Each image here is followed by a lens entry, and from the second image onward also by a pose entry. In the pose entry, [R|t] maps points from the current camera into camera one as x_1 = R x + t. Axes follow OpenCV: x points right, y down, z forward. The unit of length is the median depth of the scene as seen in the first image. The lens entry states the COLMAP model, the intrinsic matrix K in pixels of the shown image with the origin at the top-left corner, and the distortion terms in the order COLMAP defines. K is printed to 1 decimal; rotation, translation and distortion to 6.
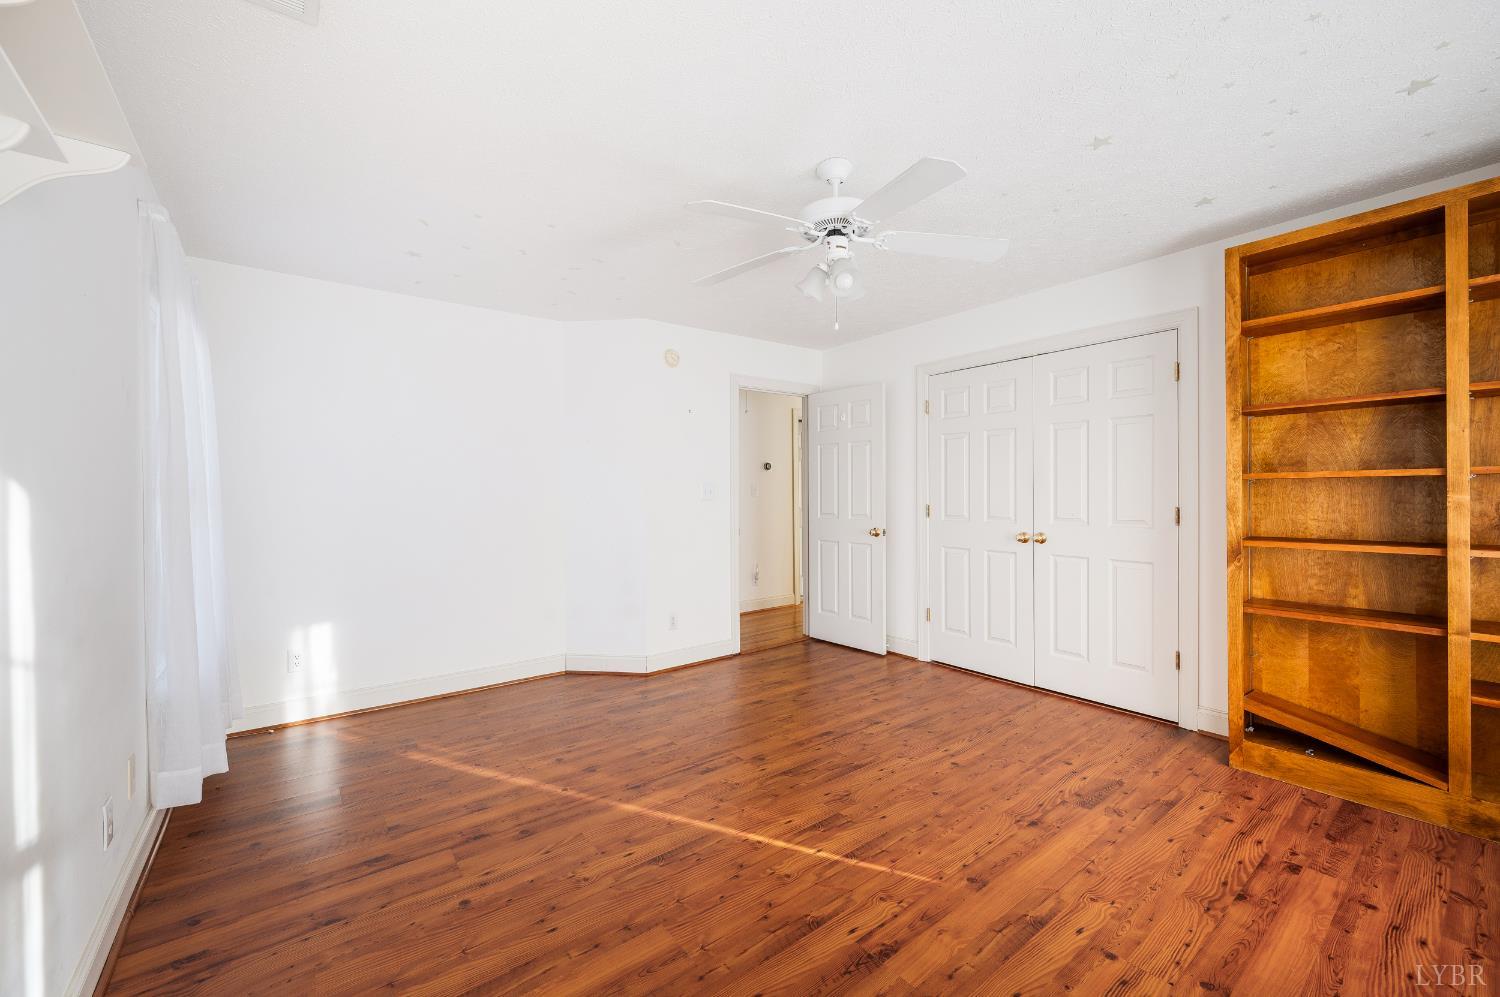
lens RADIAL K [[595.4, 0, 757.8], [0, 595.4, 498.2], [0, 0, 1]] dist [0.001368, -0.000077]
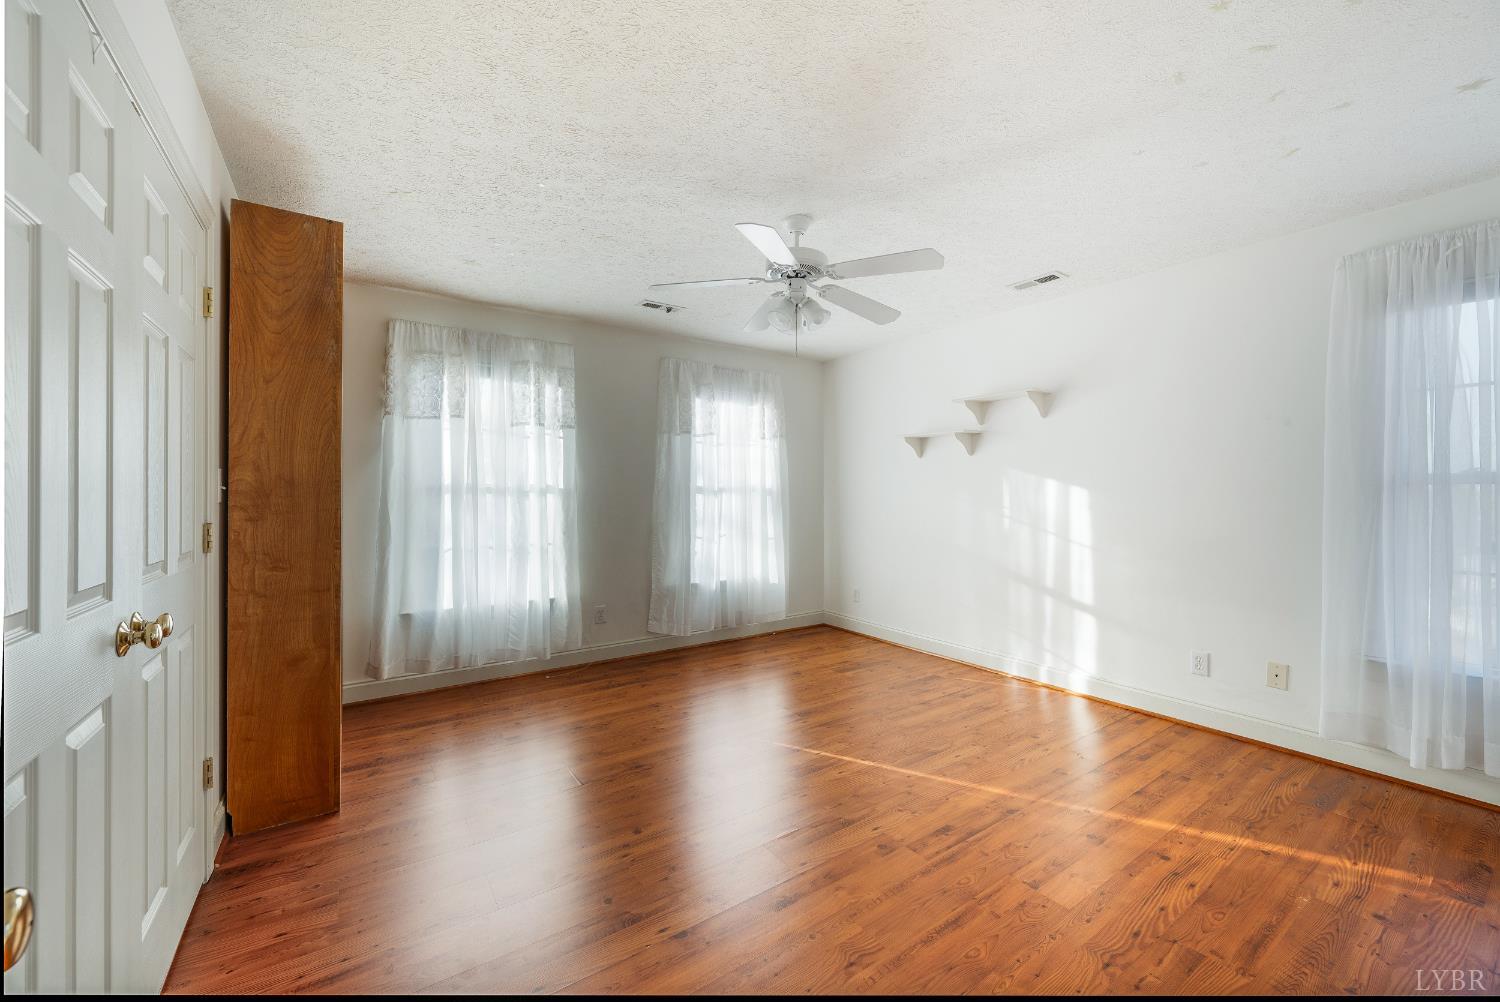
lens RADIAL K [[595.4, 0, 753.9], [0, 595.4, 494.8], [0, 0, 1]] dist [0.001368, -0.000077]
pose [[-0.997635, 0.011252, 0.067804, 0.134760], [0.011913, 0.999885, 0.009360, -0.017303], [-0.067691, 0.010146, -0.997655, 2.129701]]
